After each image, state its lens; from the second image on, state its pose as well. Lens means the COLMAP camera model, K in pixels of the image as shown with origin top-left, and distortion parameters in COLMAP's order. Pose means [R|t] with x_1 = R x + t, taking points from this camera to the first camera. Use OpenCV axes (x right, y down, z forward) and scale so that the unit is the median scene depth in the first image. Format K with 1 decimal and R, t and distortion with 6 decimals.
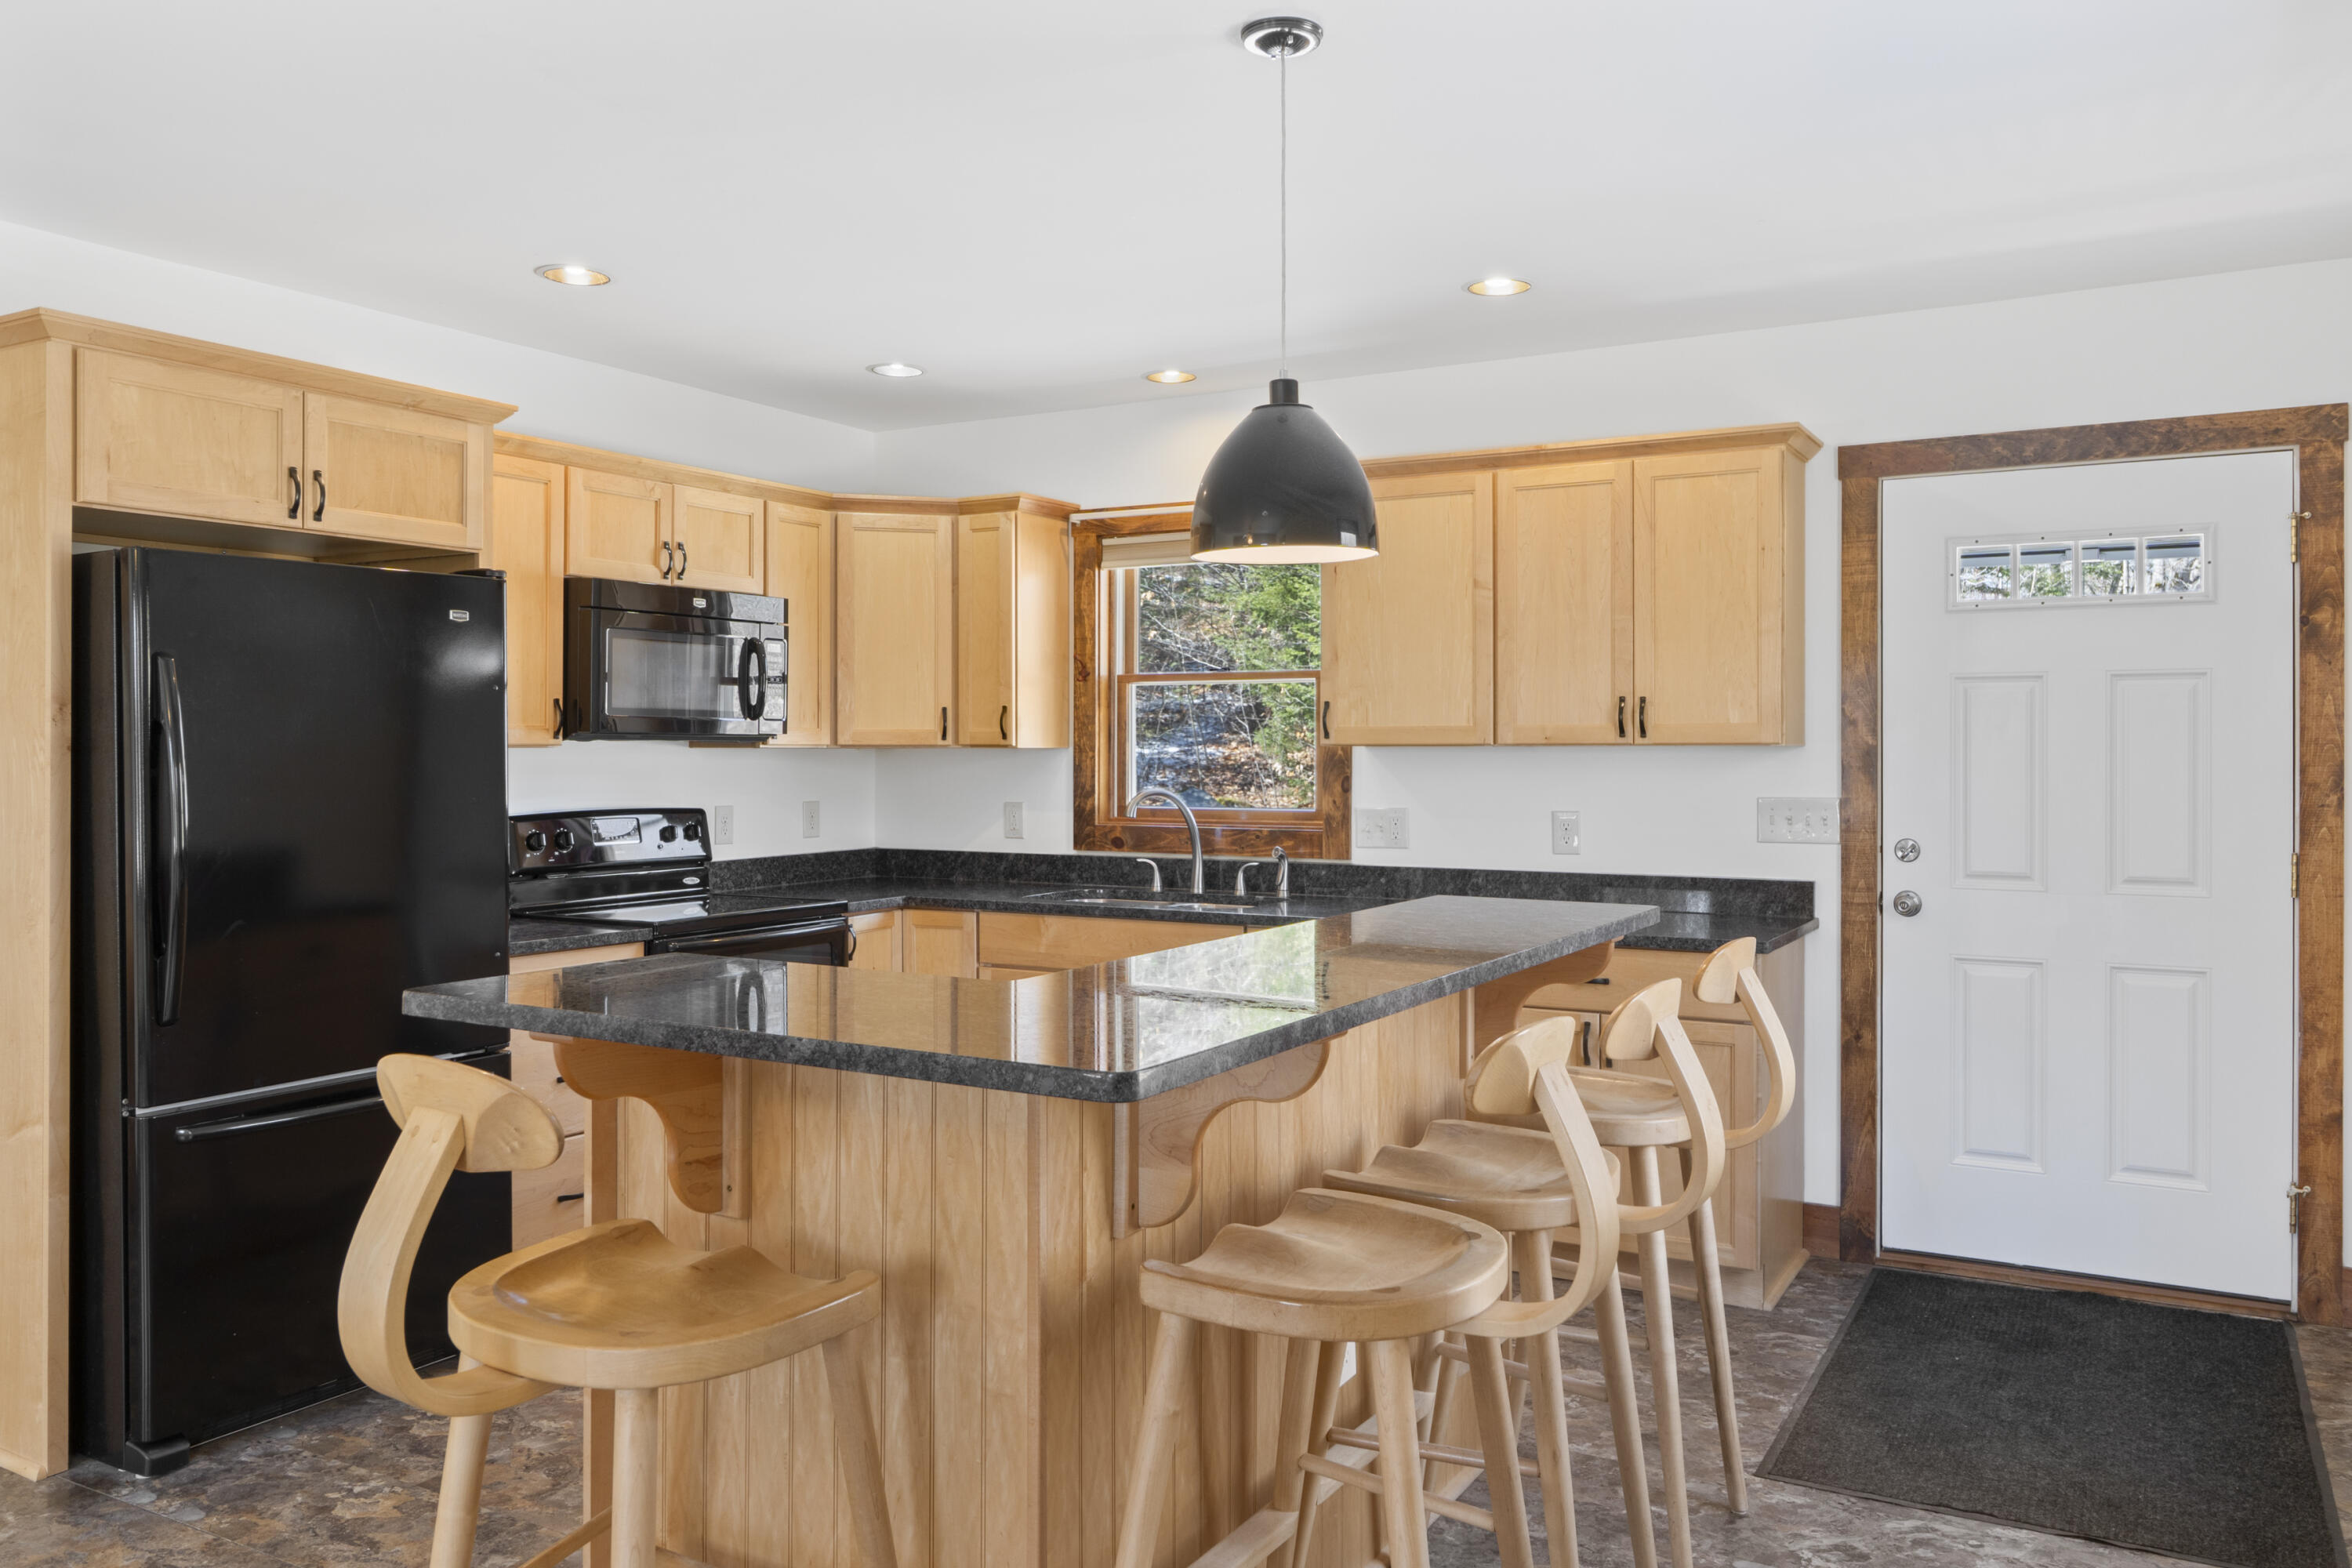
lens RADIAL K [[1756.1, 0, 1183.7], [0, 1756.1, 748.0], [0, 0, 1]] dist [0.003522, 0.000644]
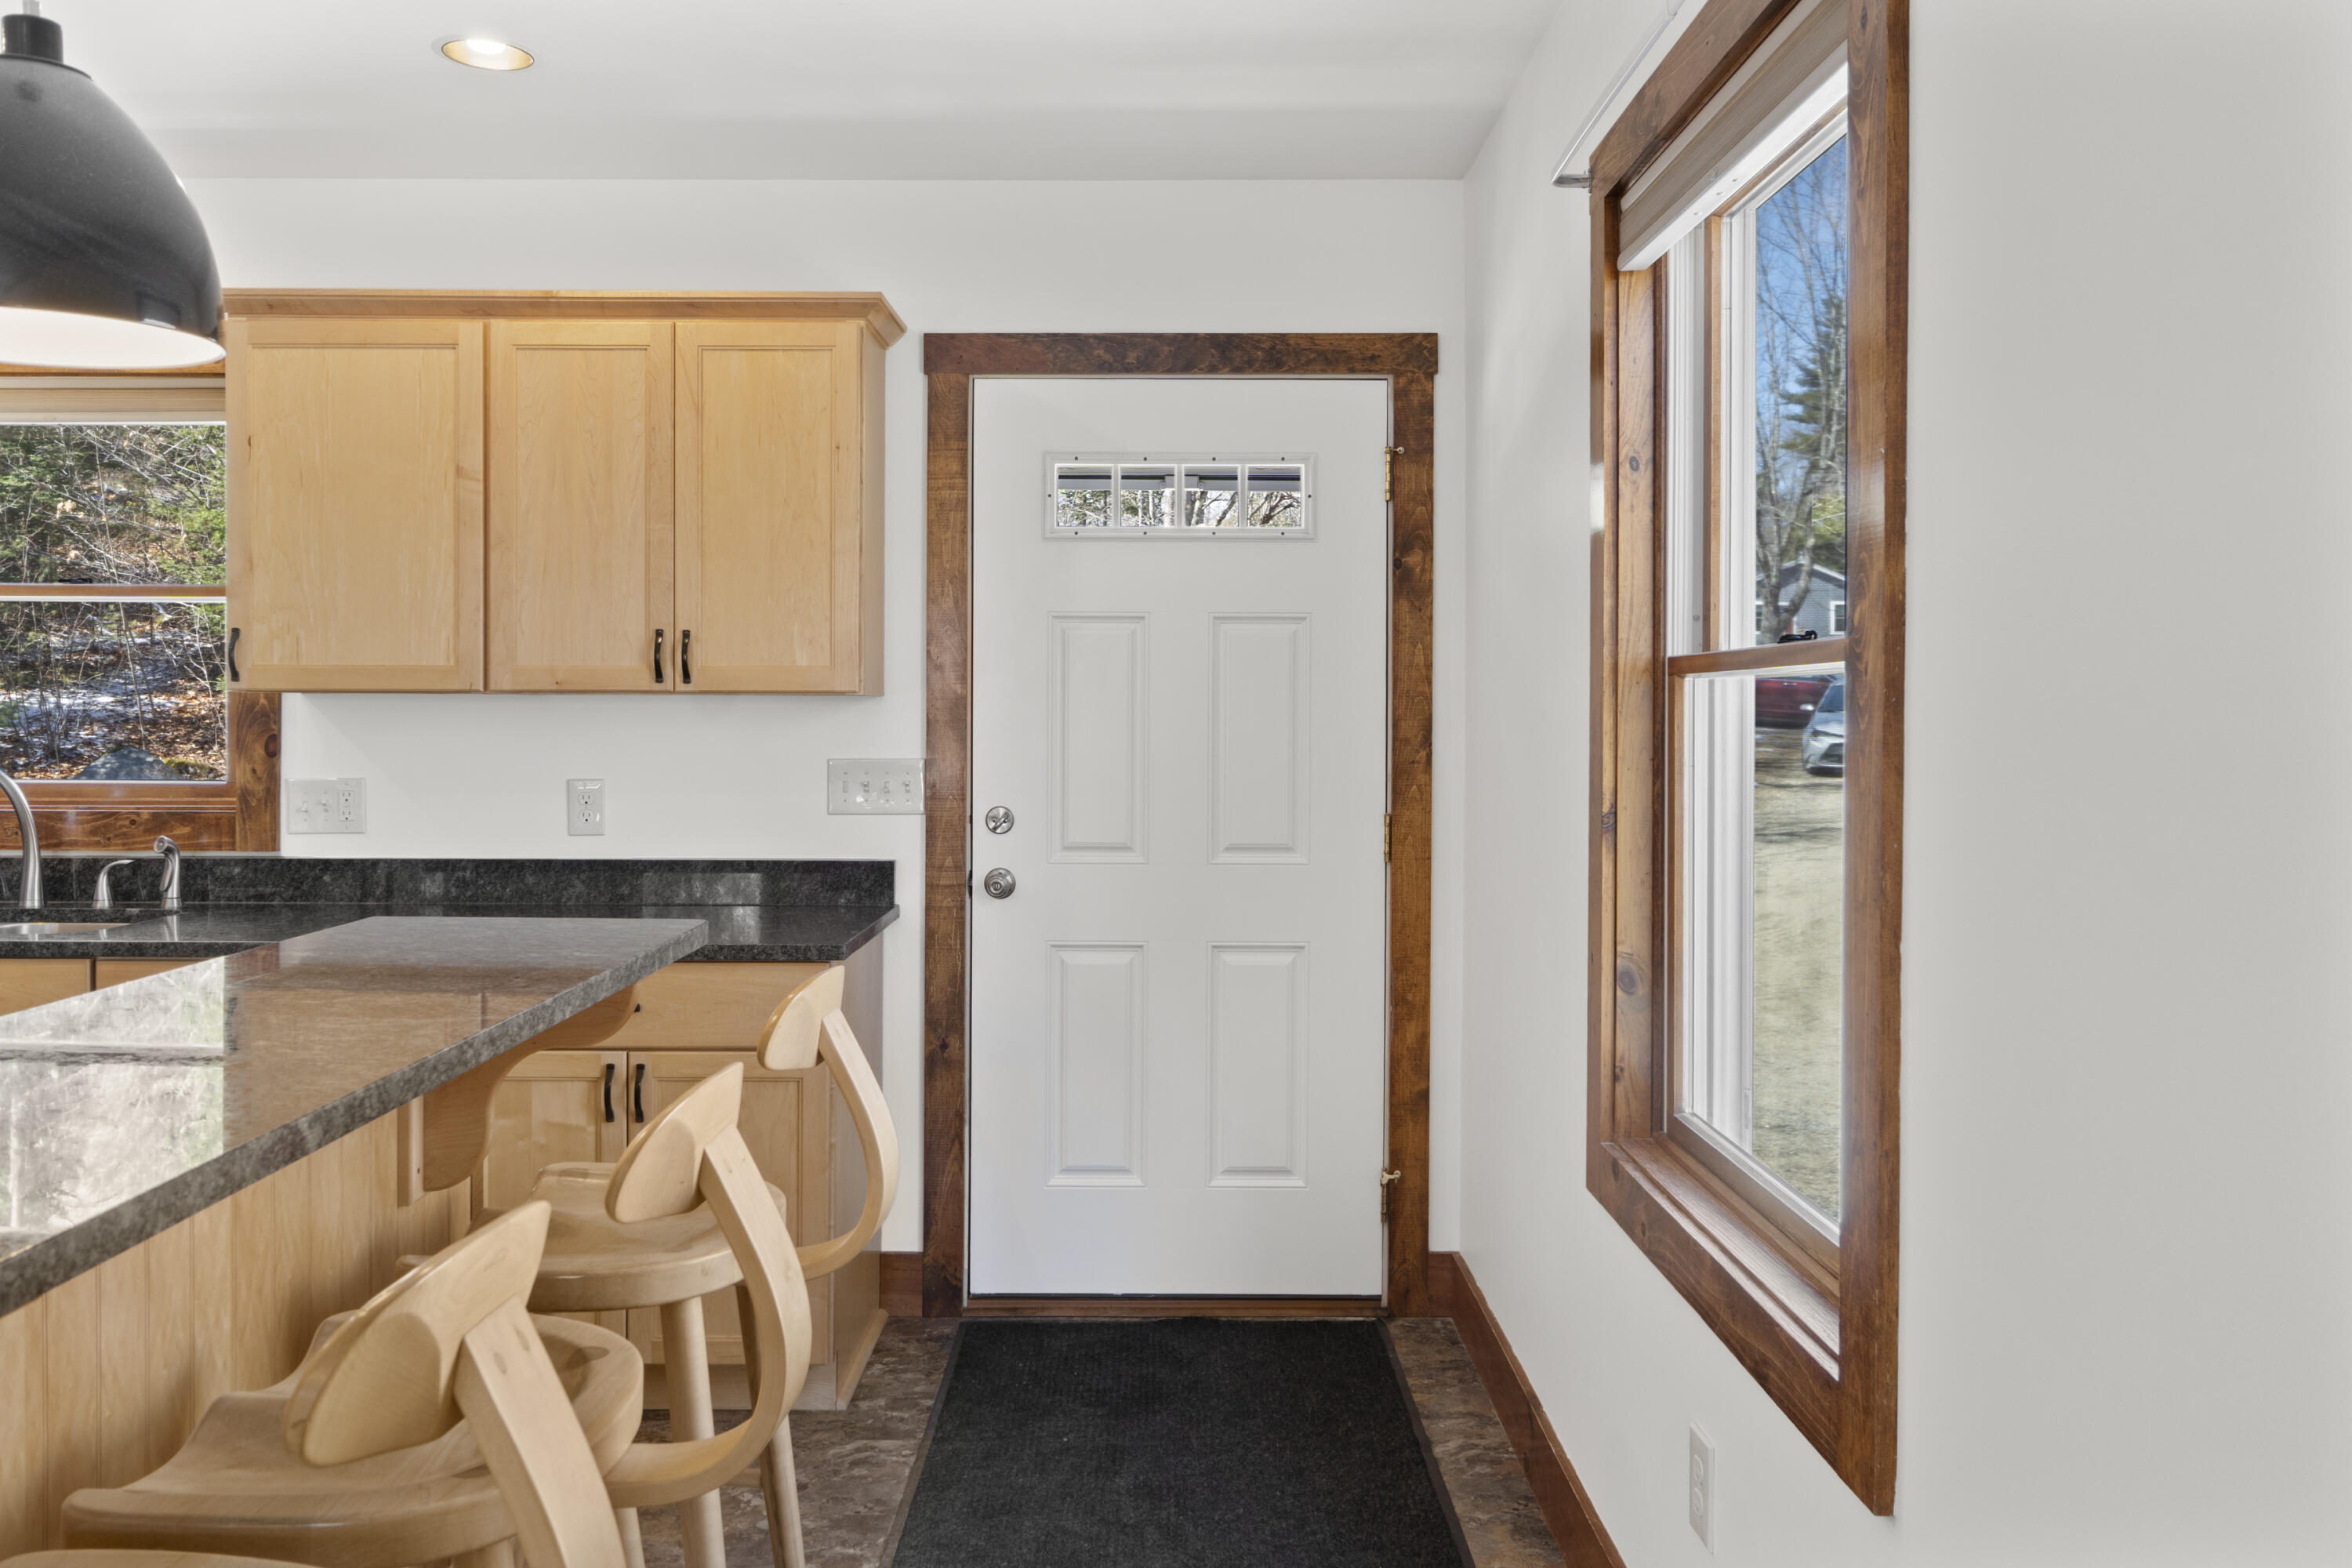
lens RADIAL K [[1756.1, 0, 1157.2], [0, 1756.1, 710.9], [0, 0, 1]] dist [0.003522, 0.000644]
pose [[0.869695, 0.001942, 0.493585, 0.061425], [-0.004408, 0.999983, 0.003833, 0.002336], [-0.493569, -0.005509, 0.869689, 0.230287]]
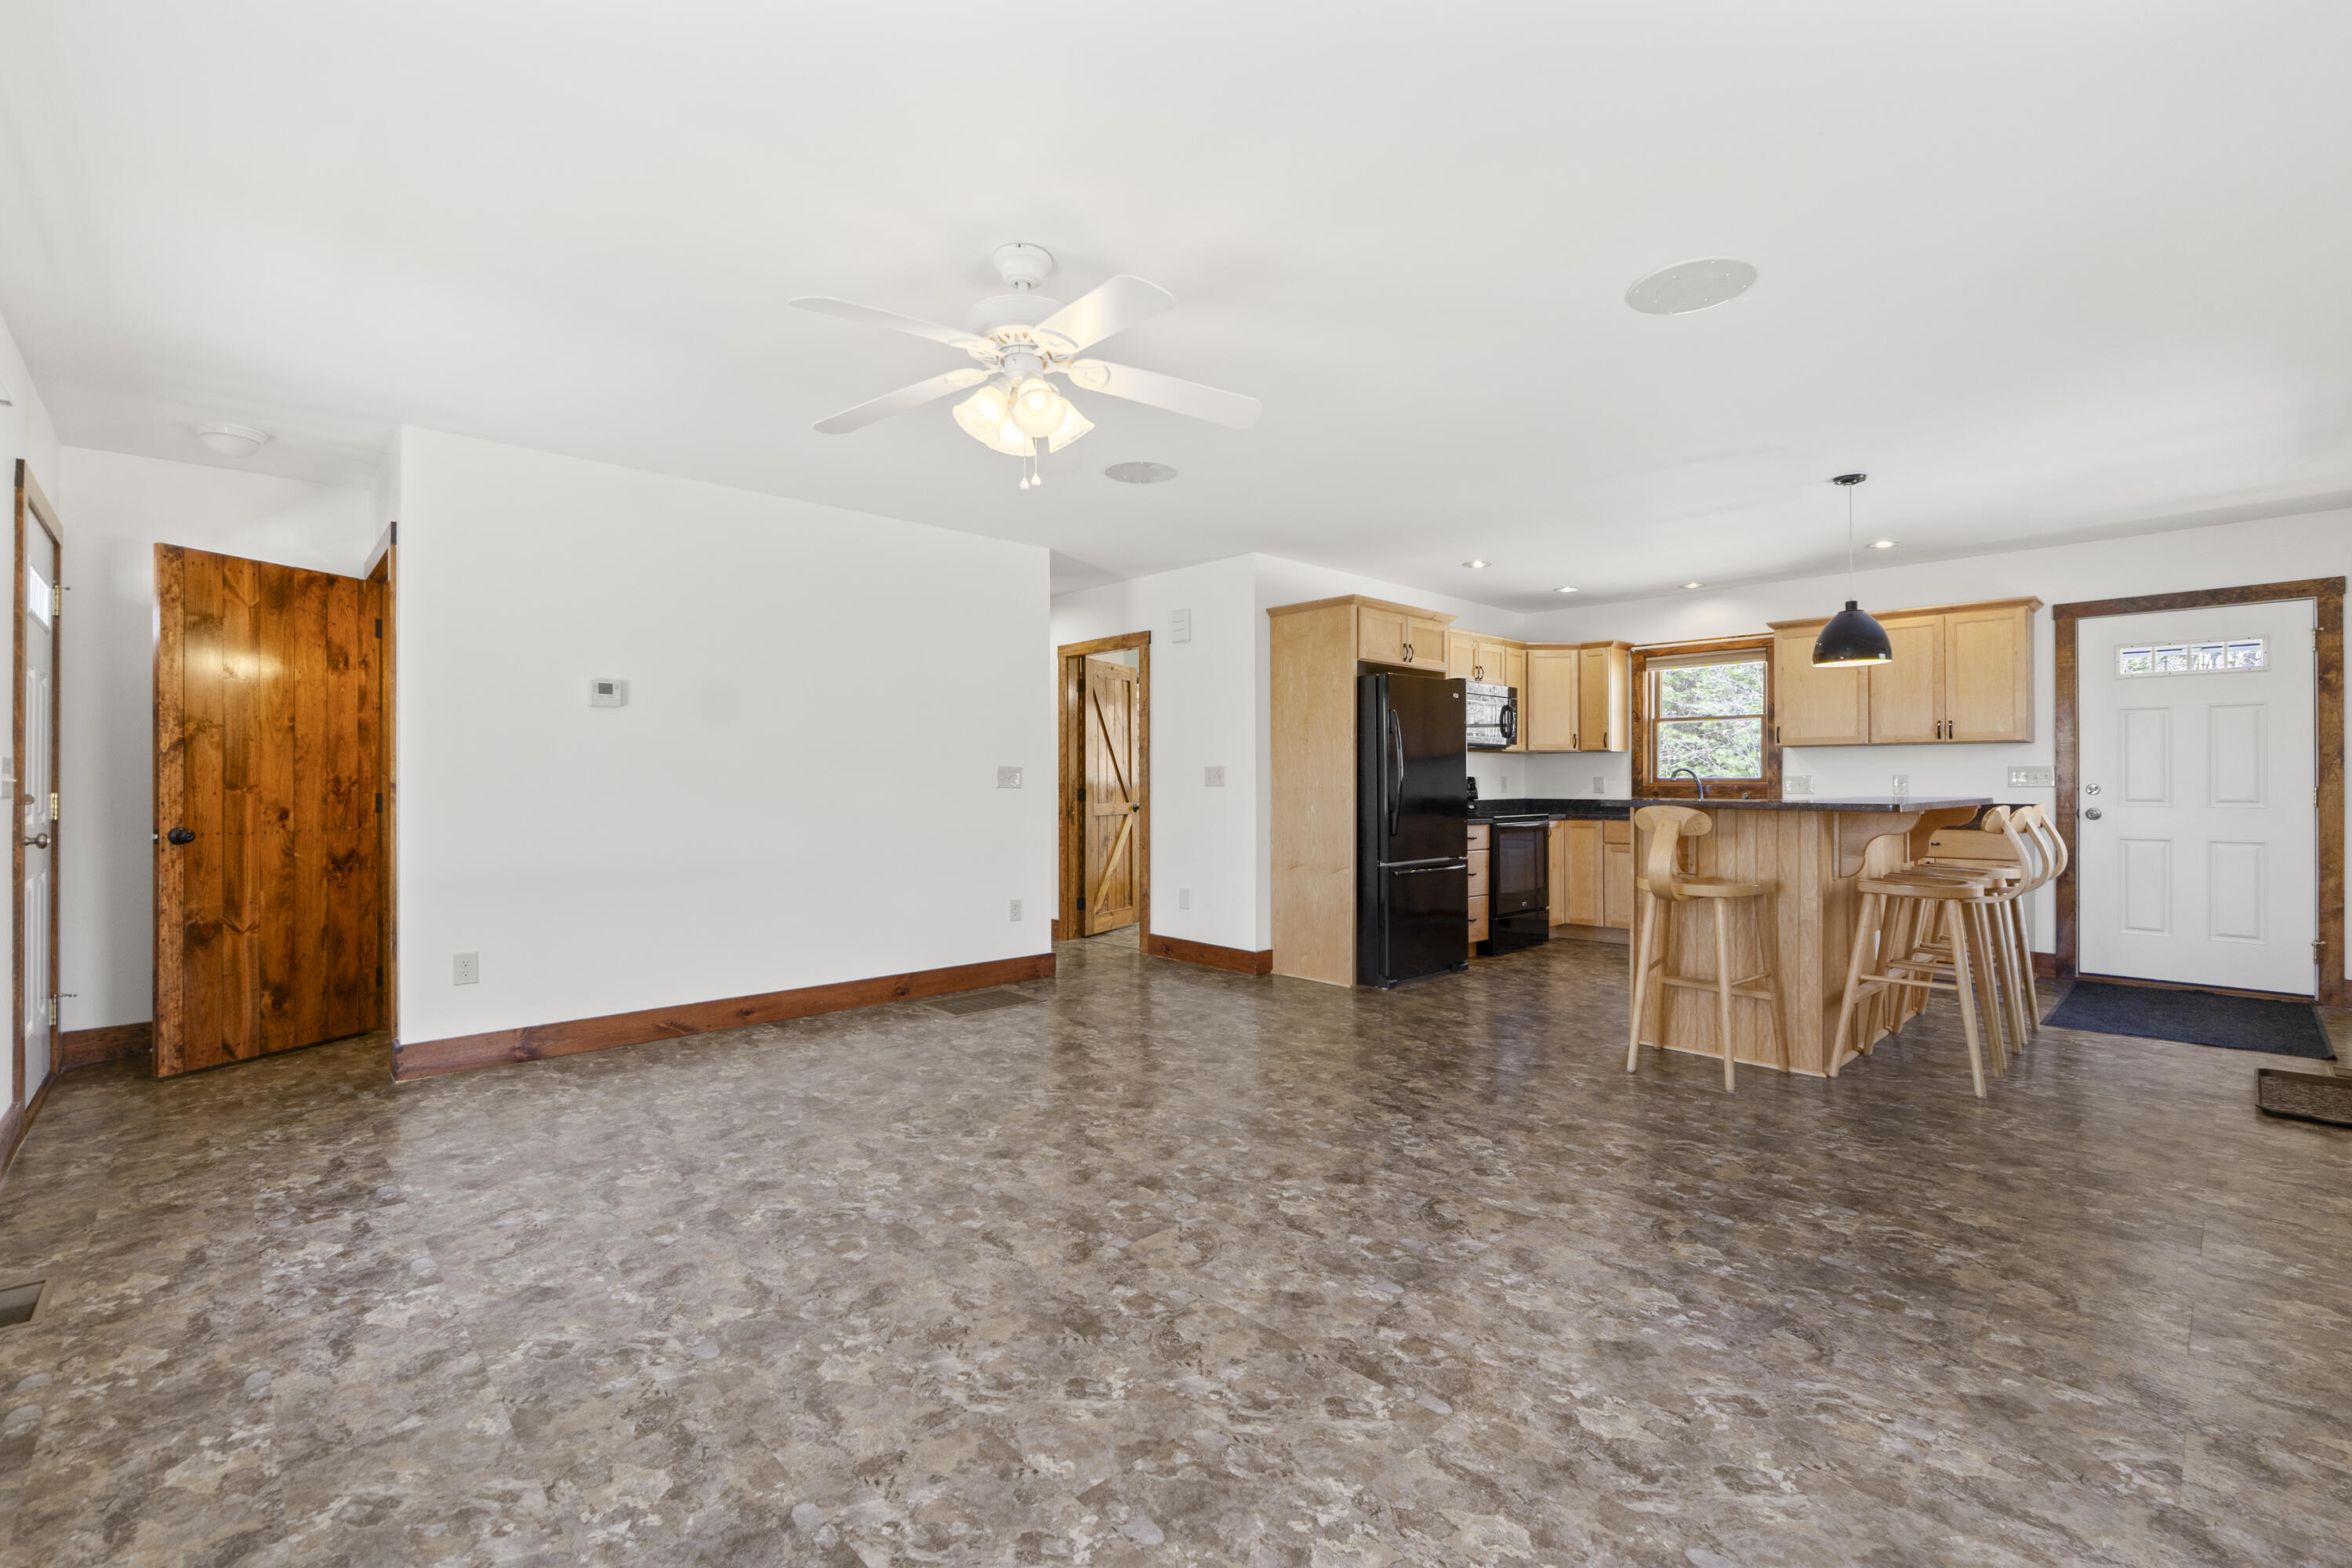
lens RADIAL K [[1046.6, 0, 1166.3], [0, 1046.6, 777.5], [0, 0, 1]] dist [-0.004857, 0.000784]
pose [[0.958079, -0.001640, -0.286501, -0.317980], [0.000285, 0.999989, -0.004774, 0.049483], [0.286505, 0.004492, 0.958068, -0.566333]]
